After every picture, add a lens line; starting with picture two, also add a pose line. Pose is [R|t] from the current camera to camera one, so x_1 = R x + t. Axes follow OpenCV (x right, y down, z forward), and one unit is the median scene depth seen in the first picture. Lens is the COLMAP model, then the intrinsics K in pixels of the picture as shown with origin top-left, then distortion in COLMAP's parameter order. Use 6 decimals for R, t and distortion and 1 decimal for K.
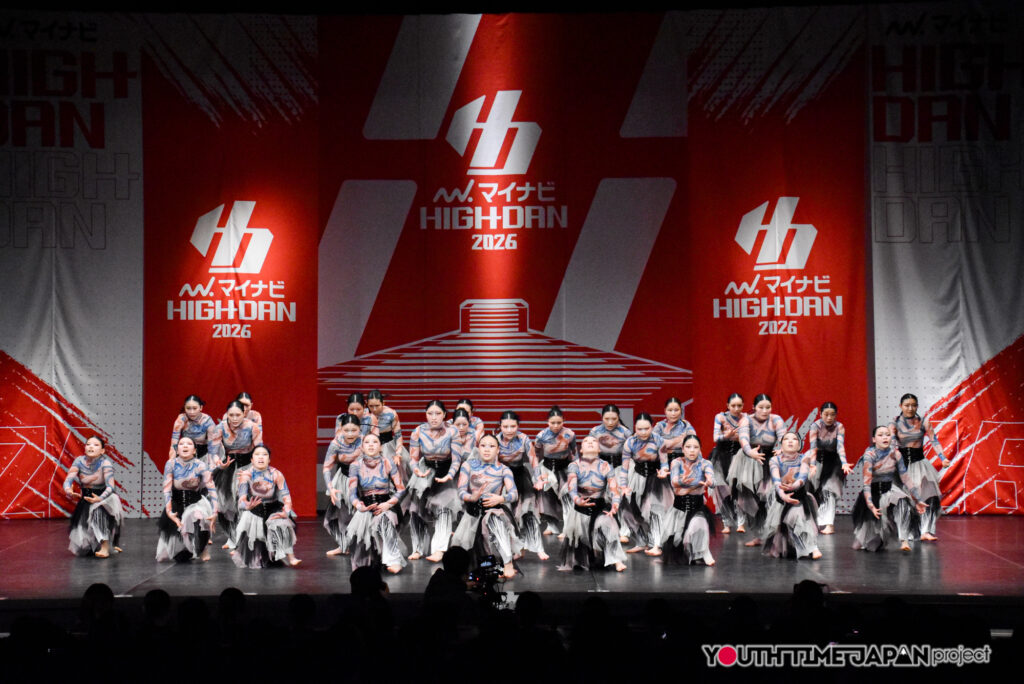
lens RADIAL K [[2401.7, 0, 485.8], [0, 2401.7, 395.2], [0, 0, 1]] dist [0.586214, 0.000000]
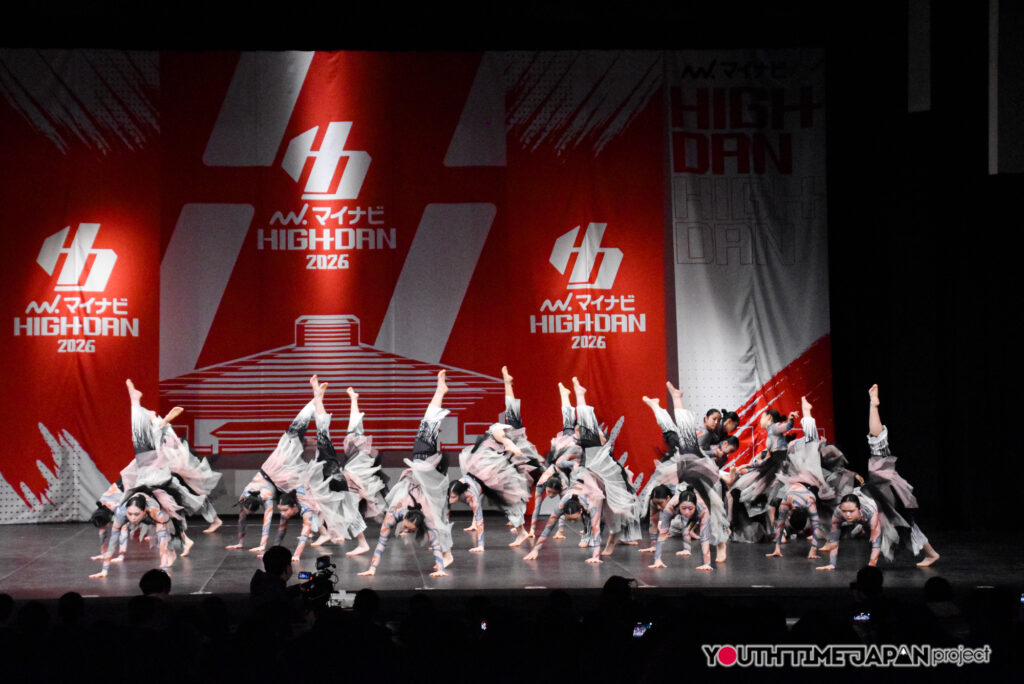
lens RADIAL K [[1938.8, 0, 447.5], [0, 1938.8, 360.5], [0, 0, 1]] dist [0.351372, 0.000000]
pose [[0.996945, -0.001349, 0.078098, -0.010796], [0.004125, 0.999365, -0.035389, 0.010890], [-0.078001, 0.035603, 0.996317, 0.136637]]
